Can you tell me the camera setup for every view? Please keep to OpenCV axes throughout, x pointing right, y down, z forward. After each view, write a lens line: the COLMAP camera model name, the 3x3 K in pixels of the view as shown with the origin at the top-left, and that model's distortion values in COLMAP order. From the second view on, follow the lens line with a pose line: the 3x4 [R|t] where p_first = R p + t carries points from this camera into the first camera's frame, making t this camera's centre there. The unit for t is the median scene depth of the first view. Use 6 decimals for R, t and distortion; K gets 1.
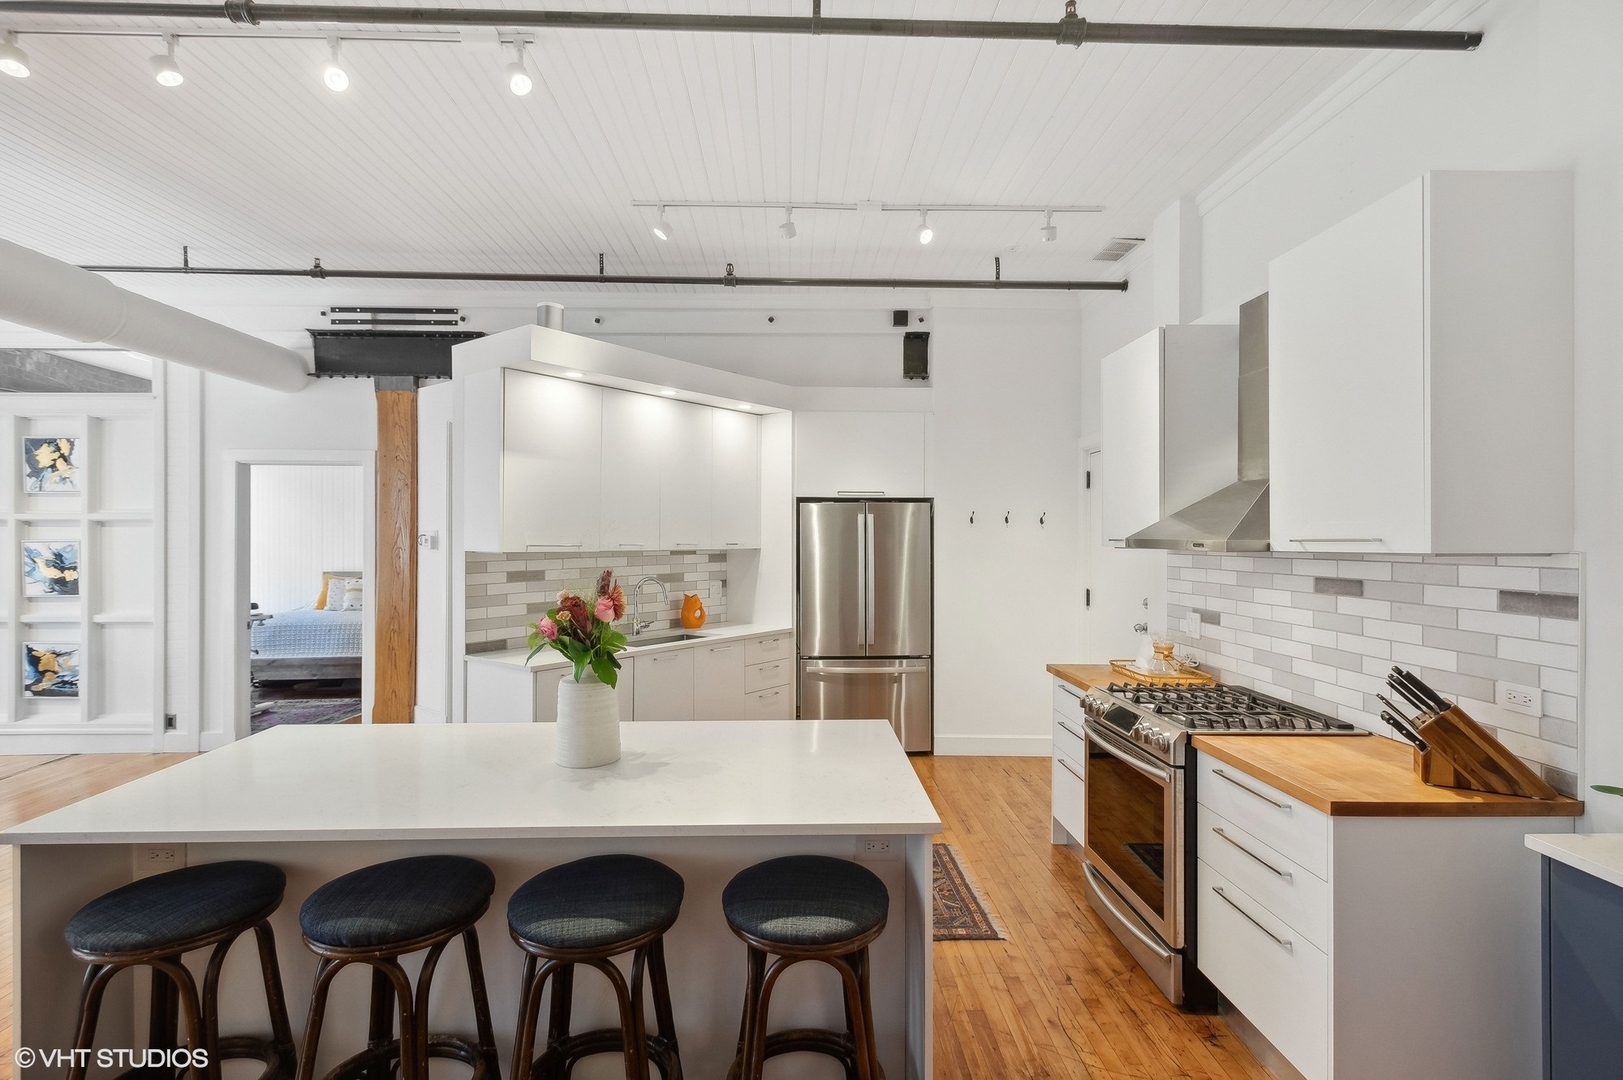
lens RADIAL K [[766.1, 0, 812.8], [0, 766.1, 537.7], [0, 0, 1]] dist [0.002534, -0.000532]
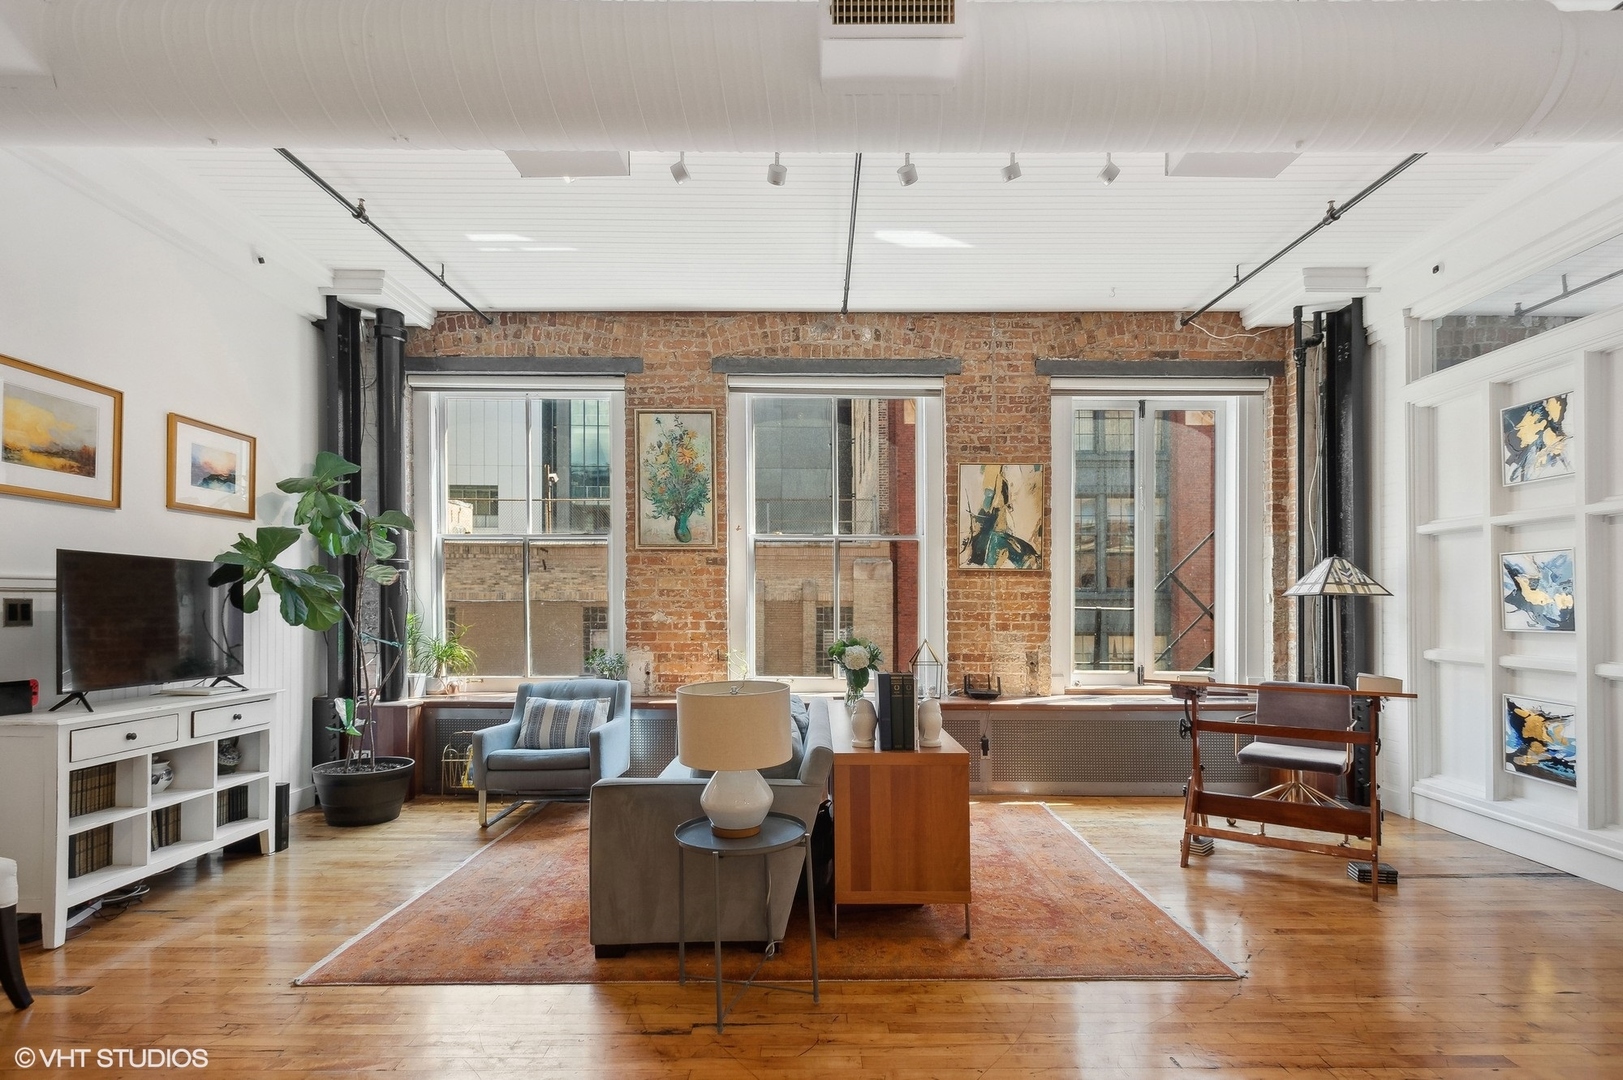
lens RADIAL K [[783.8, 0, 816.6], [0, 783.8, 590.5], [0, 0, 1]] dist [0.013224, -0.007456]
pose [[-0.030446, -0.014206, -0.999435, -0.270395], [-0.005880, 0.999884, -0.014034, 0.054231], [0.999519, 0.005449, -0.030526, 0.381275]]
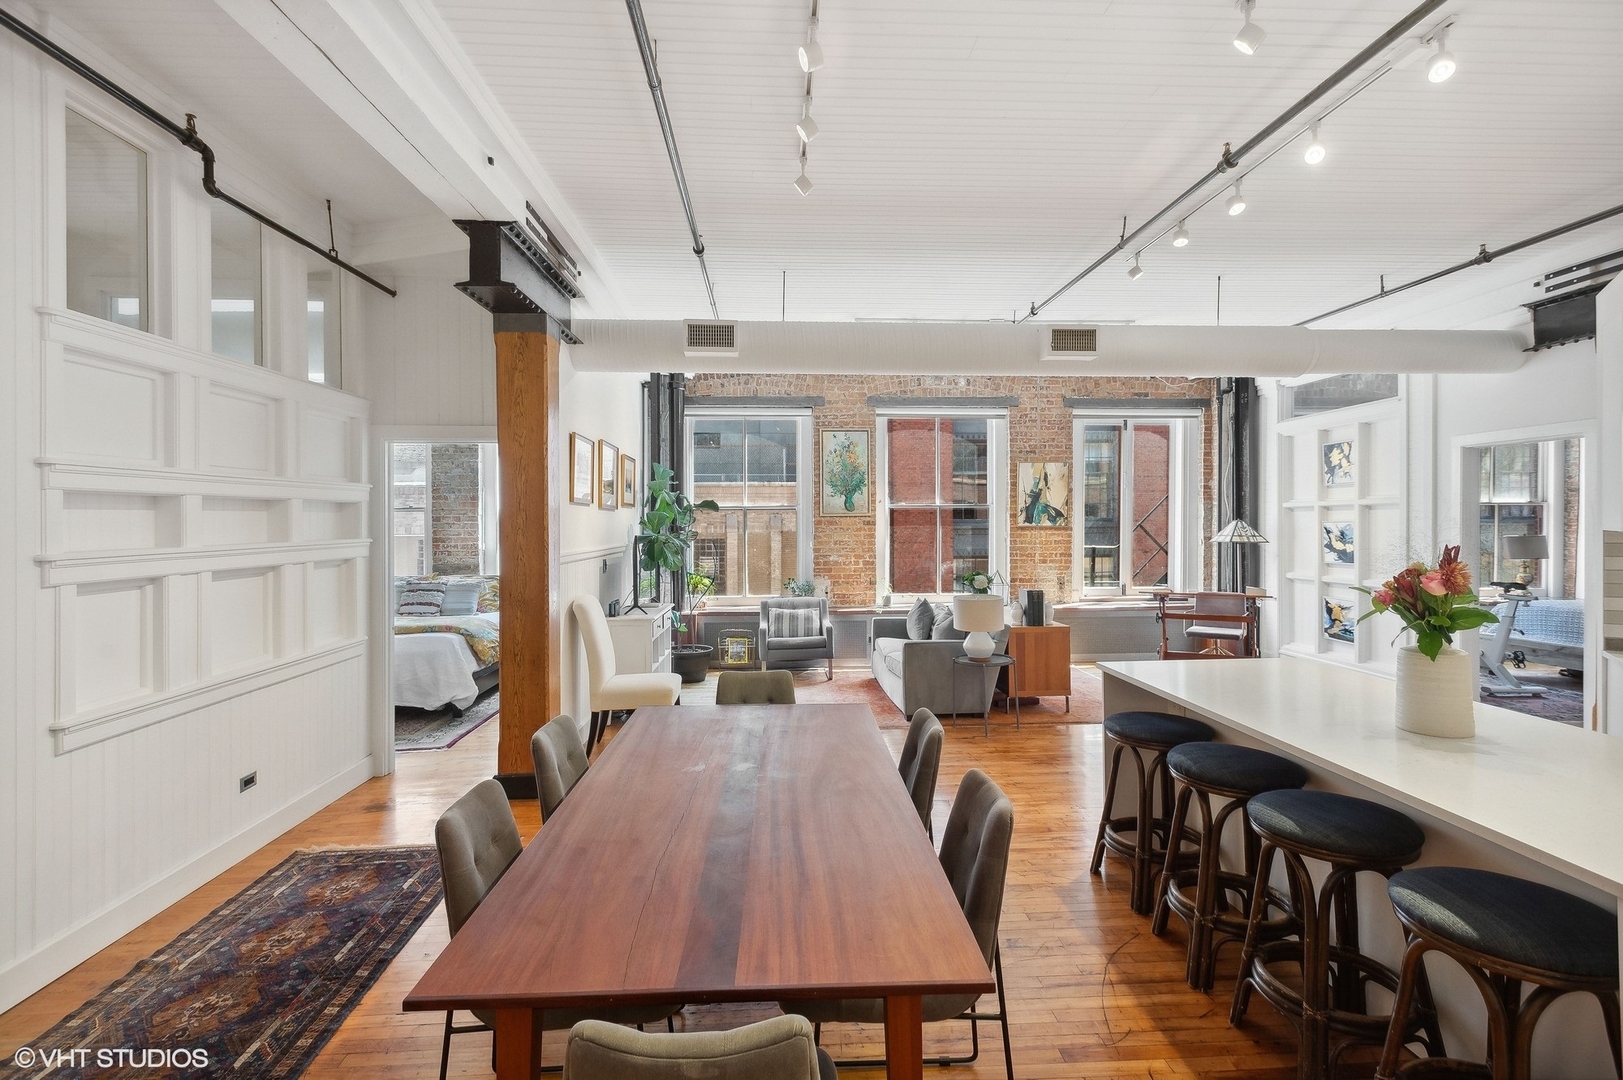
lens RADIAL K [[762.6, 0, 816.3], [0, 762.6, 530.2], [0, 0, 1]] dist [0.009988, -0.000950]
pose [[0.033817, 0.008509, -0.999392, 0.295131], [0.003494, 0.999957, 0.008632, 0.005053], [0.999422, -0.003784, 0.033786, 0.060690]]
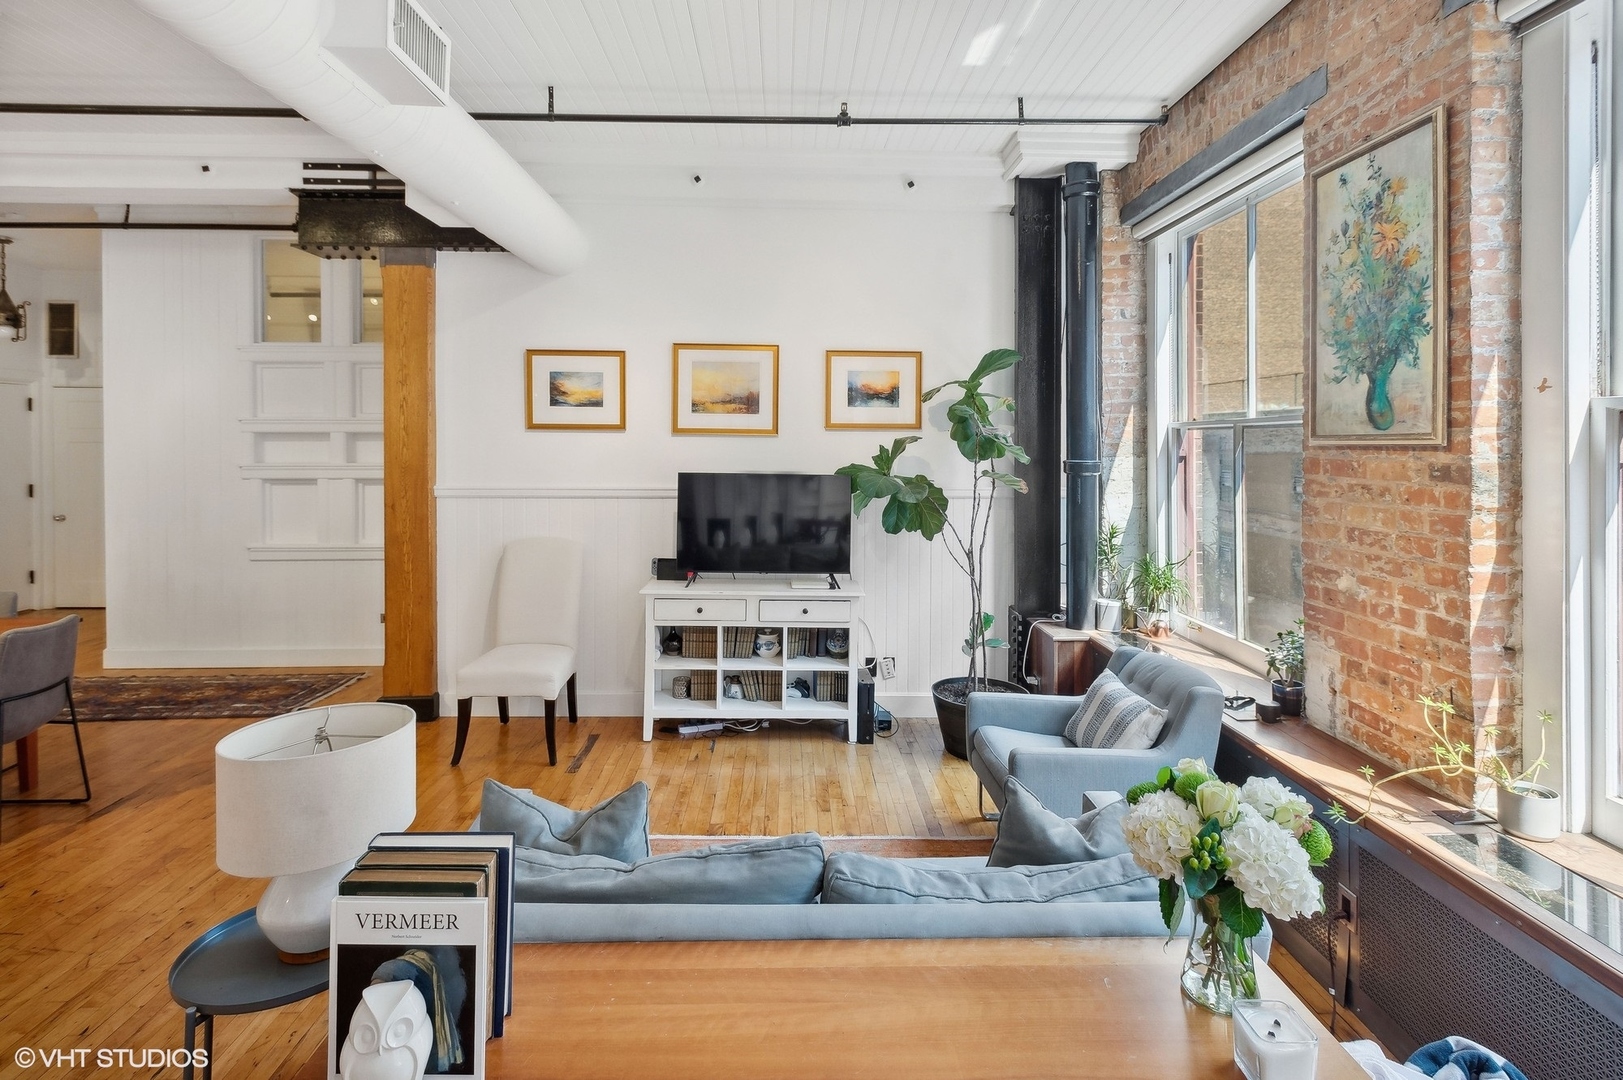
lens RADIAL K [[802.8, 0, 813.0], [0, 802.8, 465.1], [0, 0, 1]] dist [0.021263, -0.000008]
pose [[-0.999987, -0.005009, -0.000124, -0.928664], [-0.005010, 0.999493, 0.031447, -0.012407], [-0.000033, 0.031447, -0.999505, 0.650046]]
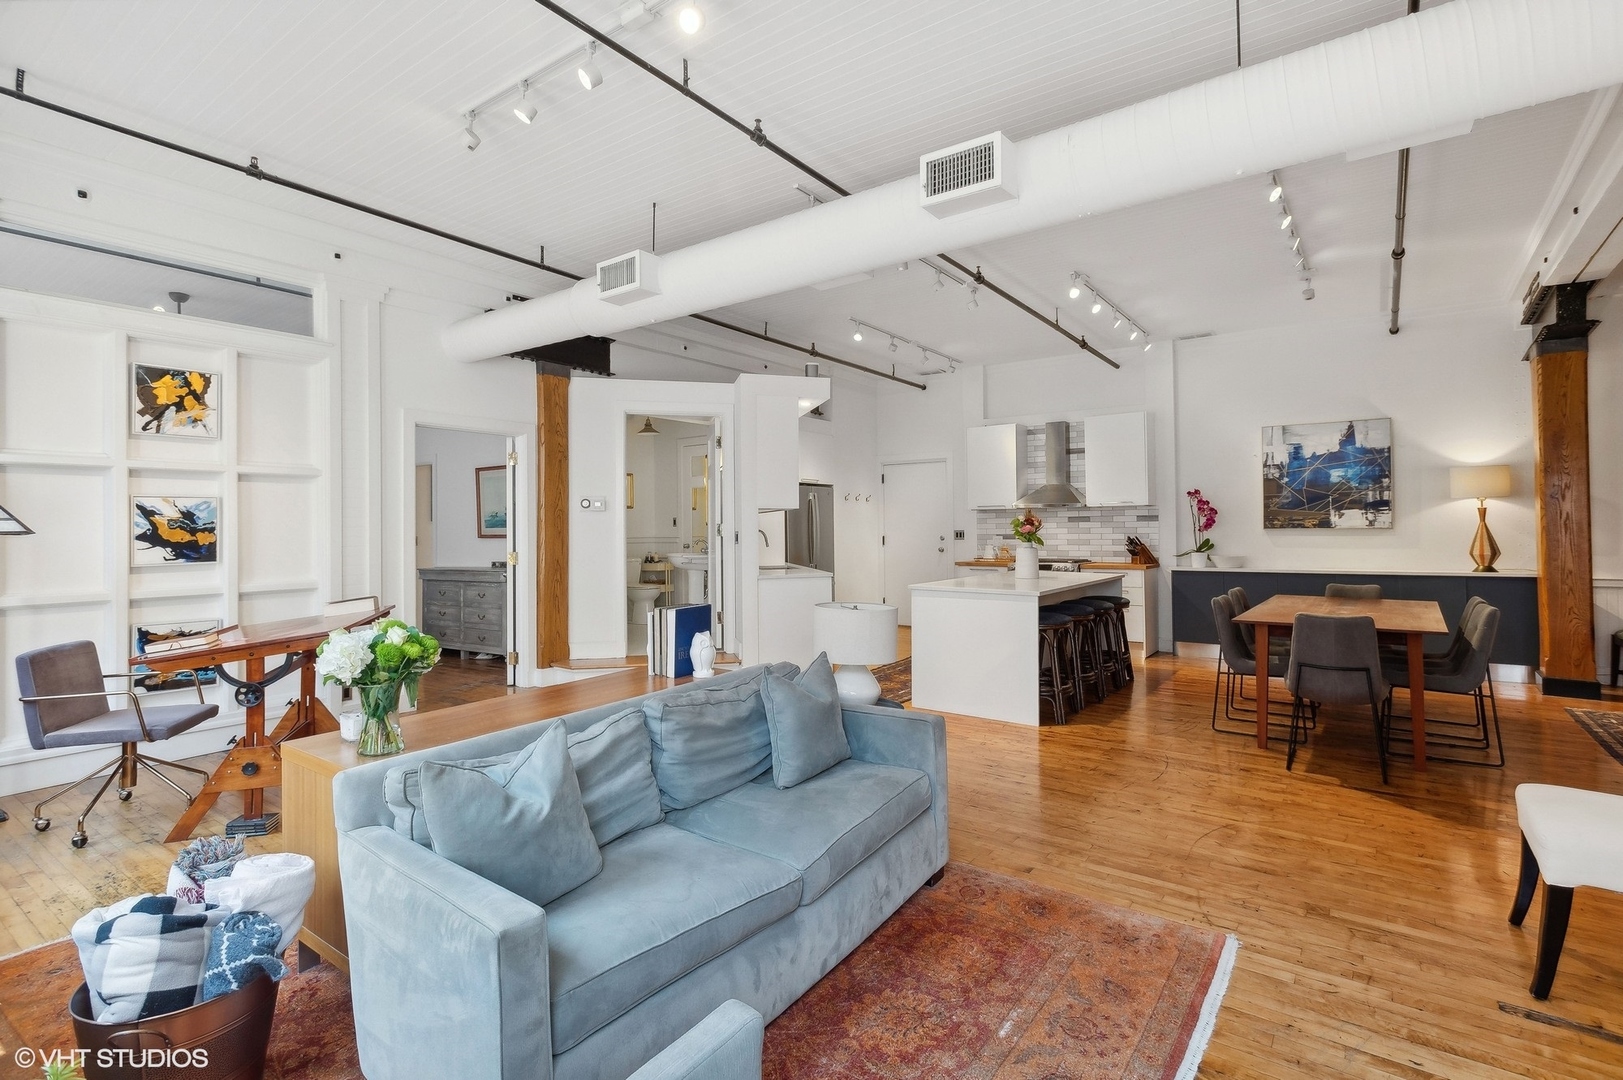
lens RADIAL K [[762.9, 0, 800.9], [0, 762.9, 524.7], [0, 0, 1]] dist [0.001733, 0.000211]
pose [[0.617752, -0.002627, 0.786368, -1.236465], [0.008715, 0.999956, -0.003506, 0.043512], [-0.786325, 0.009019, 0.617748, -0.017051]]
